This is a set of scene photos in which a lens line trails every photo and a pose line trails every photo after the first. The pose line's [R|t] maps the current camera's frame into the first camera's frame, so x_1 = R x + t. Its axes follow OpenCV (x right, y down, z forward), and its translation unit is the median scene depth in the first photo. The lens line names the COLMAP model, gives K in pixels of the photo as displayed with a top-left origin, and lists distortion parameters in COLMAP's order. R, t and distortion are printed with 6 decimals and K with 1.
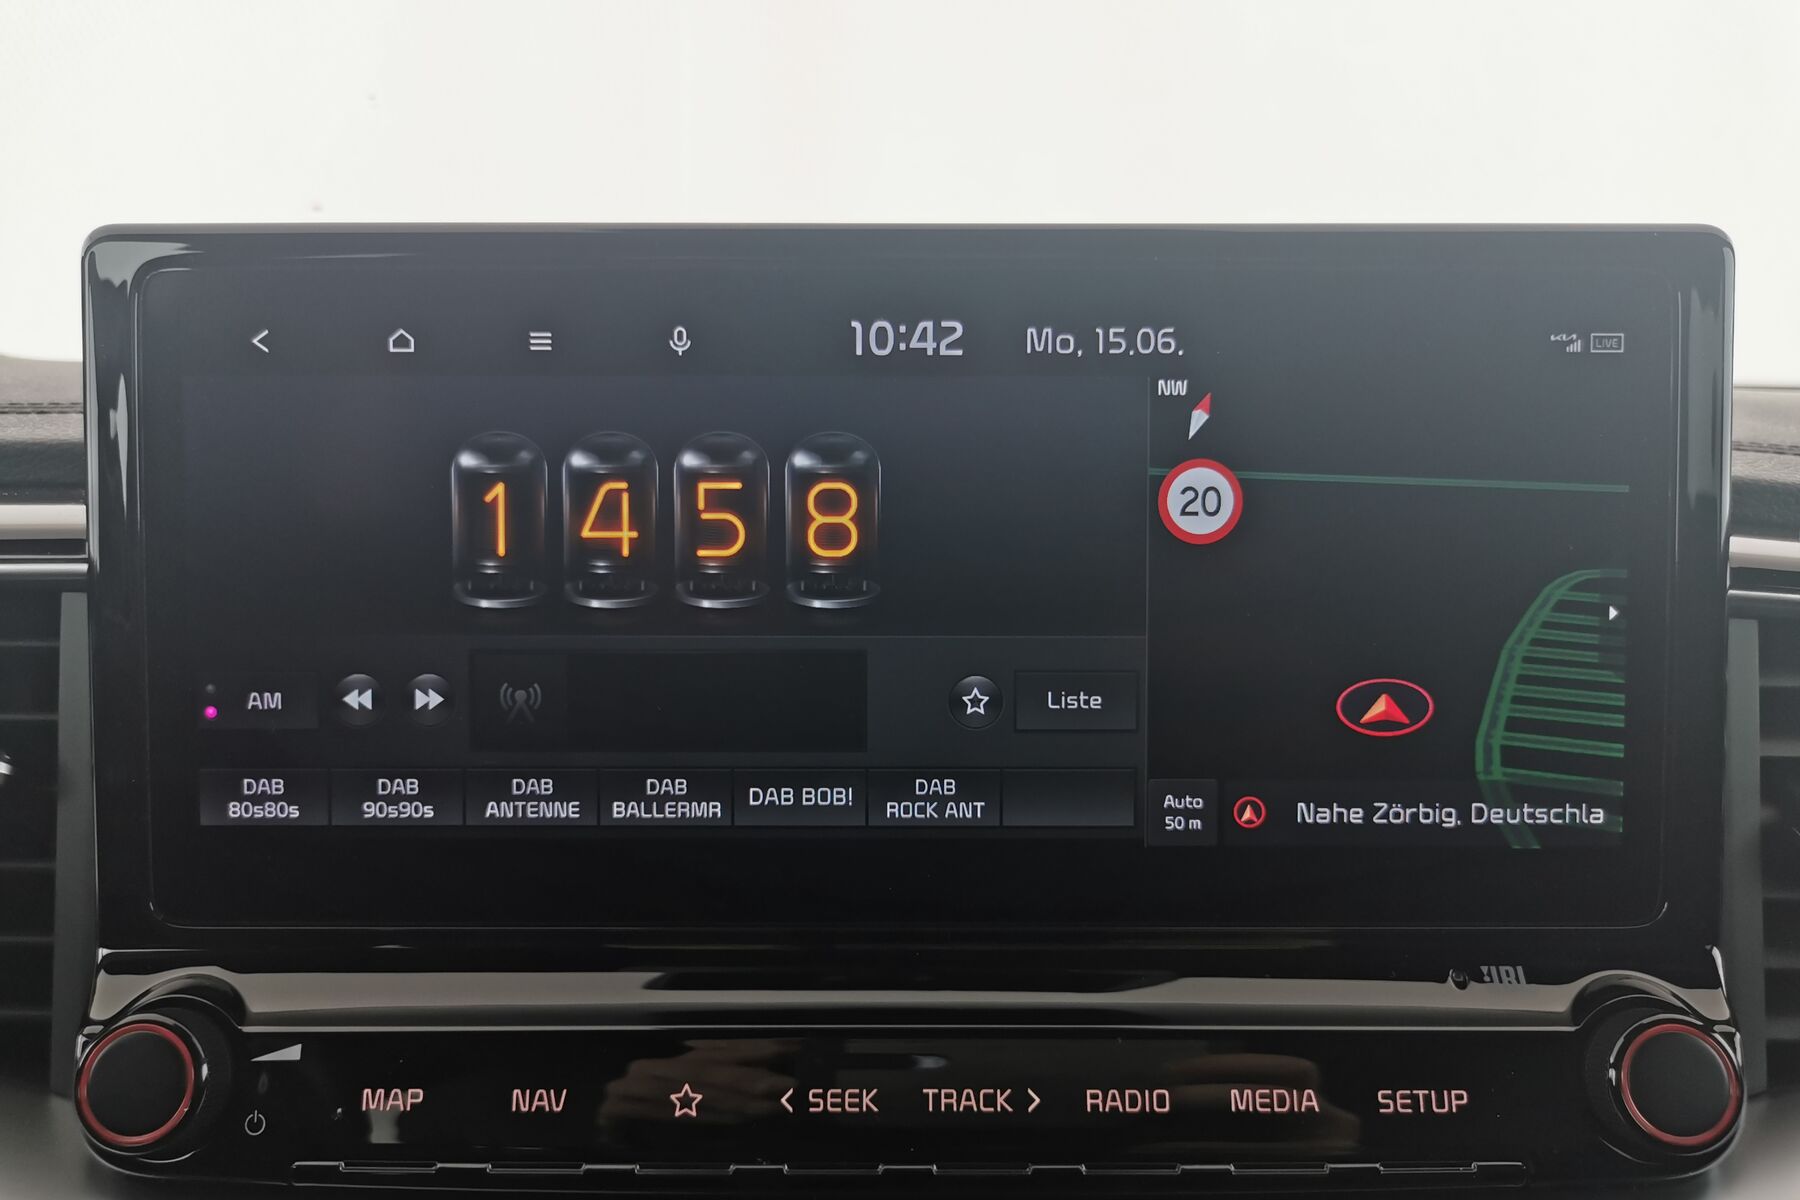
lens RADIAL K [[1457.9, 0, 907.4], [0, 1457.9, 605.2], [0, 0, 1]] dist [0.022846, -0.015444]
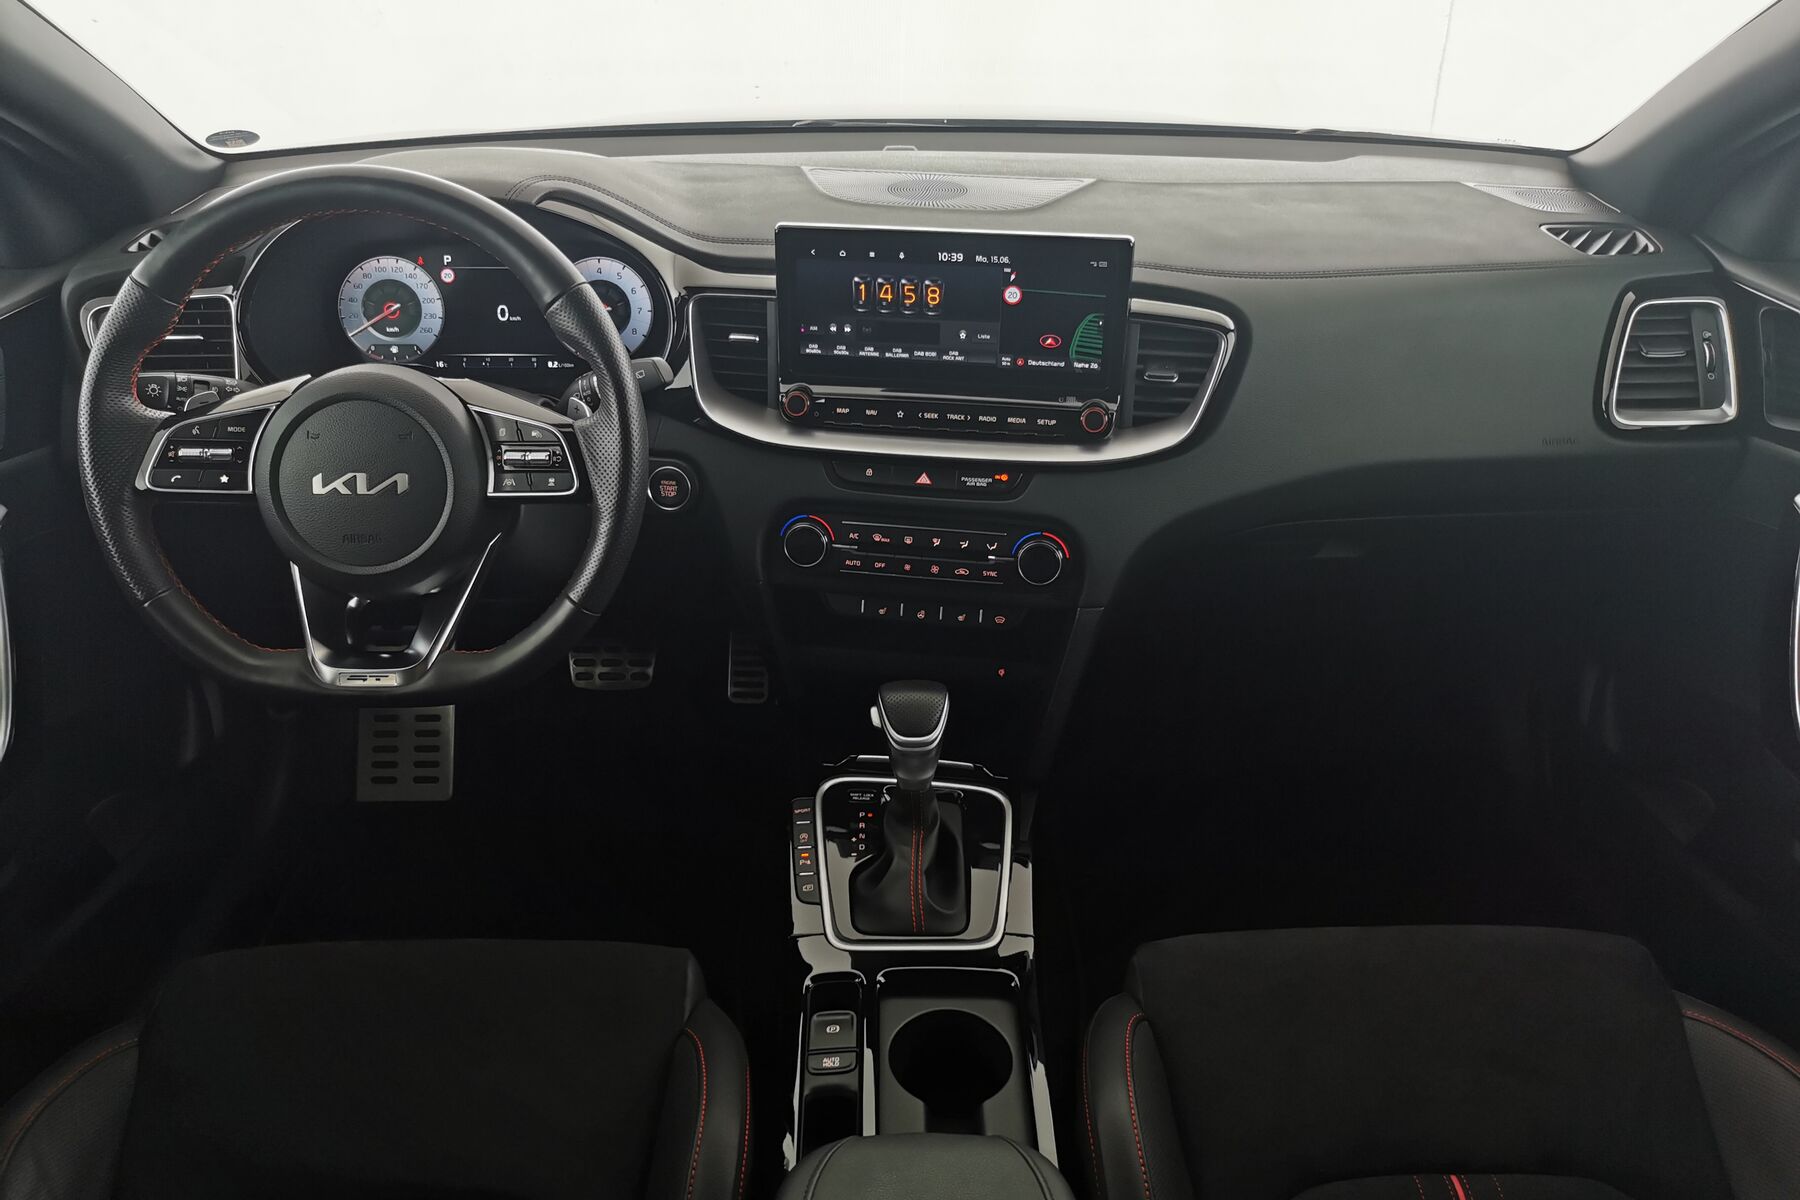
lens RADIAL K [[1457.9, 0, 908.4], [0, 1457.9, 609.2], [0, 0, 1]] dist [0.022846, -0.015444]
pose [[0.990841, 0.070326, -0.115278, 0.475623], [-0.020408, 0.921865, 0.386973, -0.933477], [0.133485, -0.381076, 0.914857, -3.643954]]
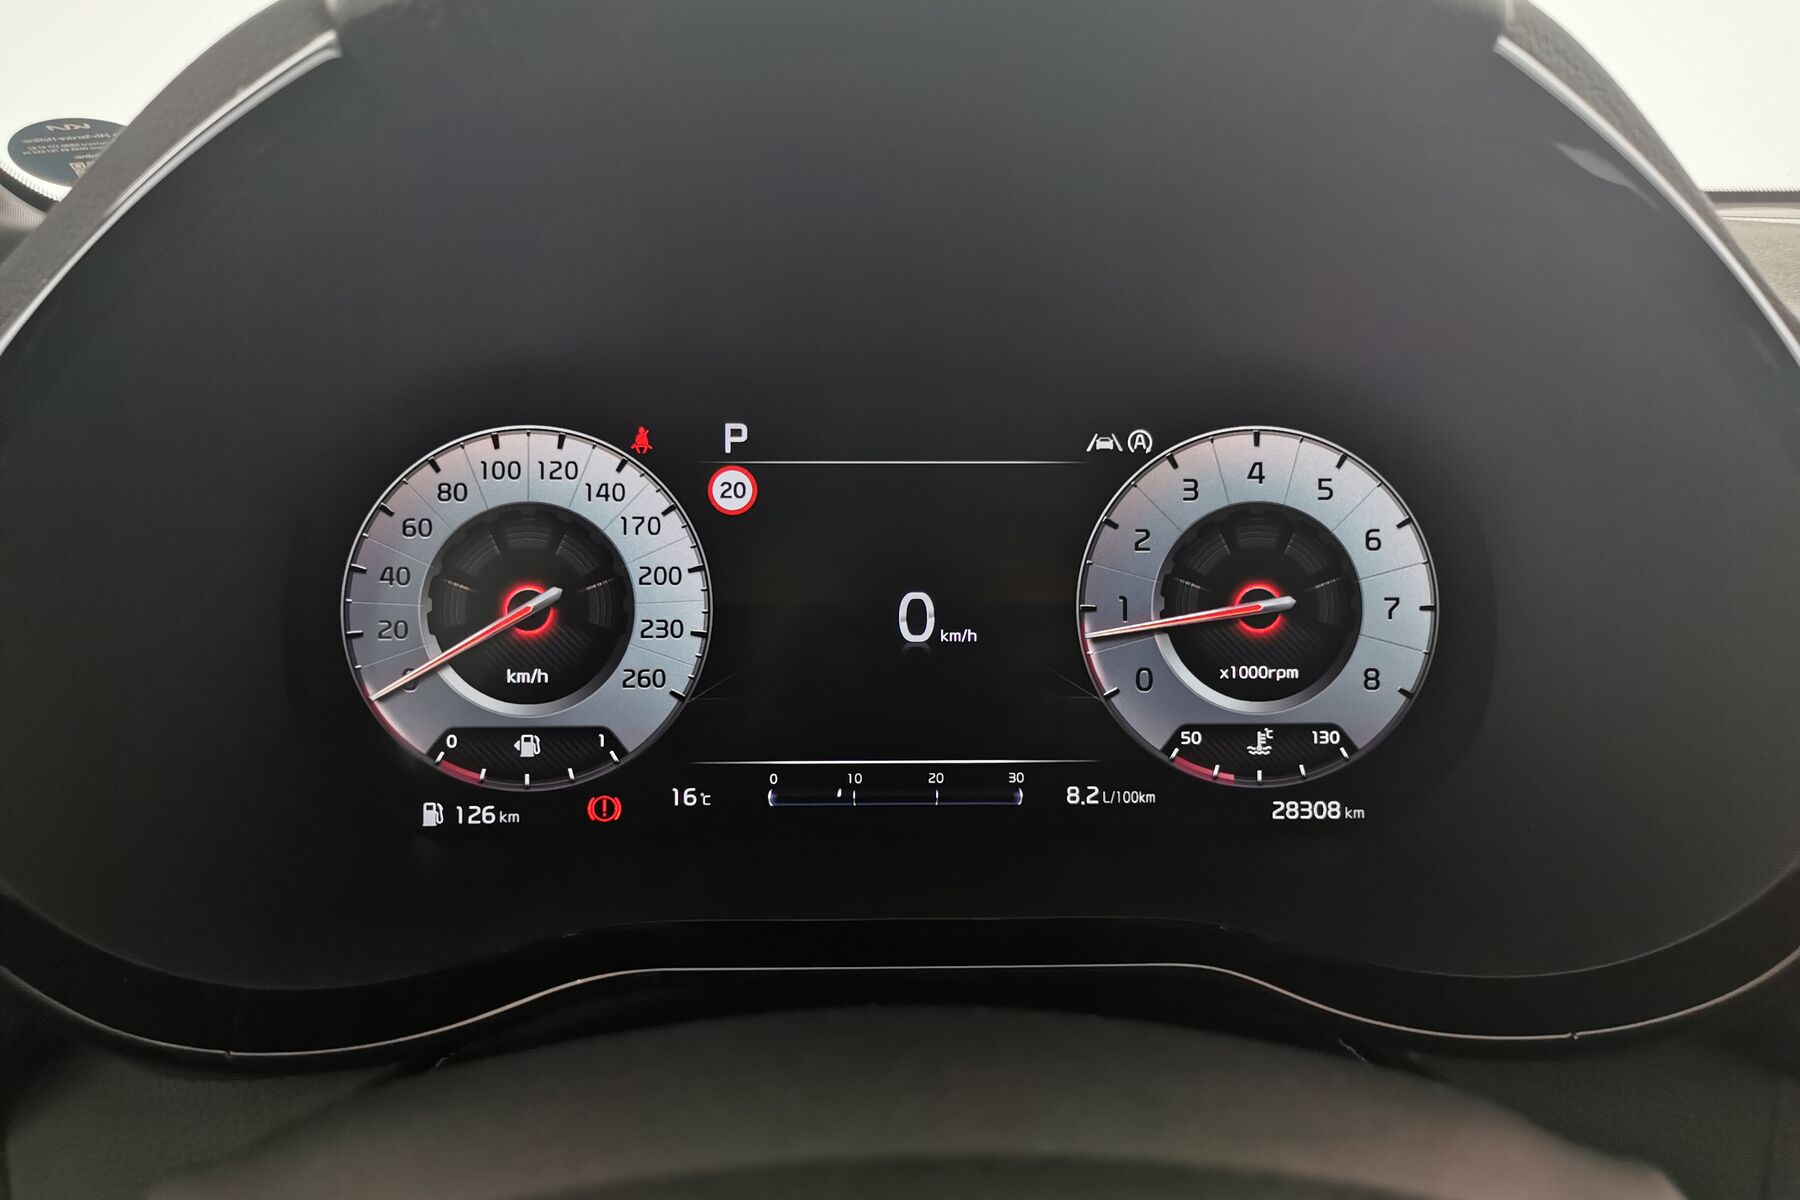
lens RADIAL K [[1457.9, 0, 905.1], [0, 1457.9, 590.3], [0, 0, 1]] dist [0.022846, -0.015444]
pose [[0.991587, 0.043748, -0.121824, -1.454903], [-0.020829, 0.982818, 0.183397, -0.164009], [0.127754, -0.179316, 0.975461, -0.127897]]
